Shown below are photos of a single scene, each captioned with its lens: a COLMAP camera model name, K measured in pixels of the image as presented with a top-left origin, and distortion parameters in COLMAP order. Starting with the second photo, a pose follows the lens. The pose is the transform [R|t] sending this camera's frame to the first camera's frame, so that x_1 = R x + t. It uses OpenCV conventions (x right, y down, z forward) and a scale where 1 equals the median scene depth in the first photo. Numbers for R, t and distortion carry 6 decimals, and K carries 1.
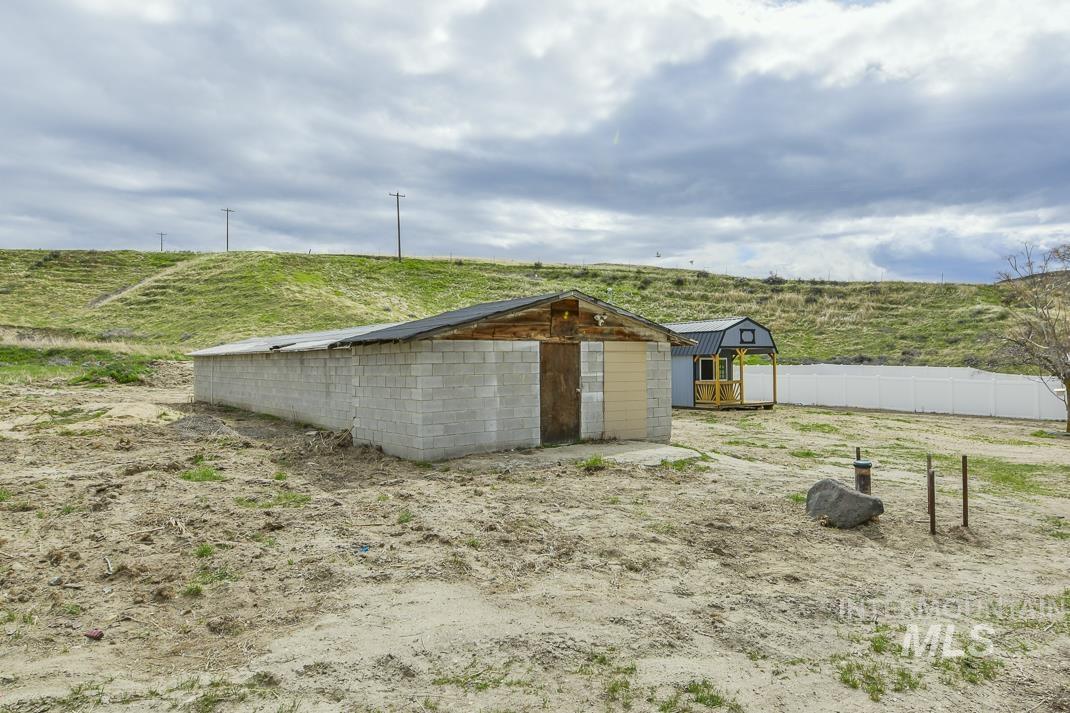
lens RADIAL K [[640.7, 0, 534.7], [0, 640.7, 361.5], [0, 0, 1]] dist [0.002341, 0.000273]
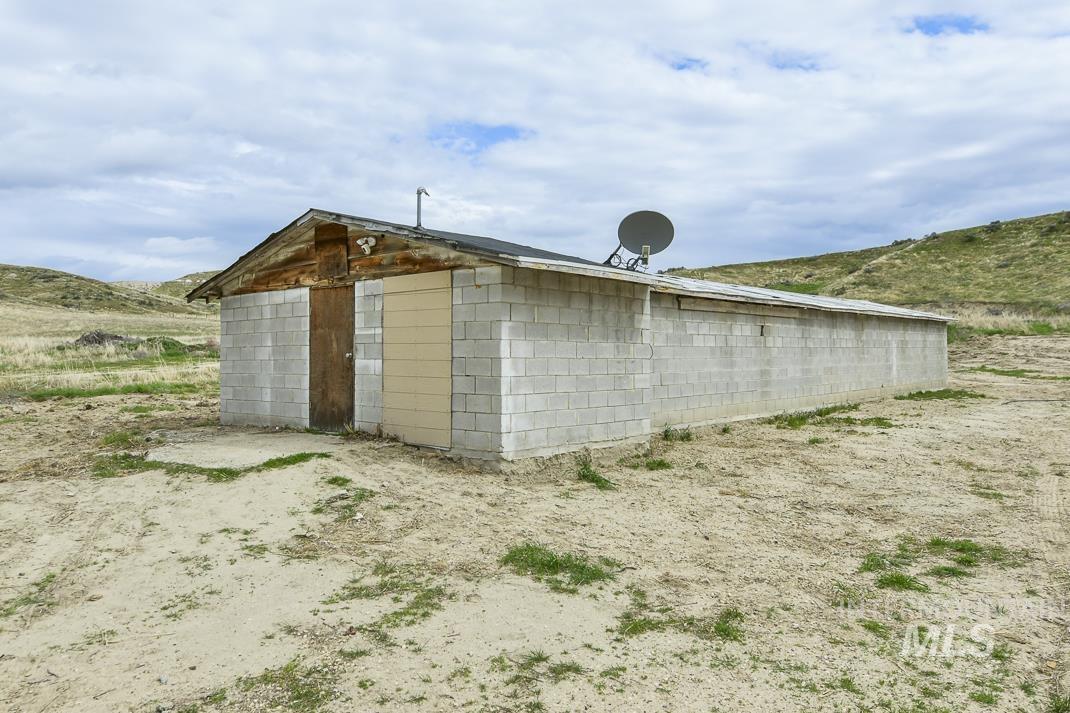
lens RADIAL K [[756.1, 0, 534.6], [0, 756.1, 351.3], [0, 0, 1]] dist [-0.000426, 0.000131]
pose [[0.255512, 0.004508, -0.966795, 0.900453], [0.008083, 0.999944, 0.006799, 0.037712], [0.966772, -0.009552, 0.255461, 1.011060]]
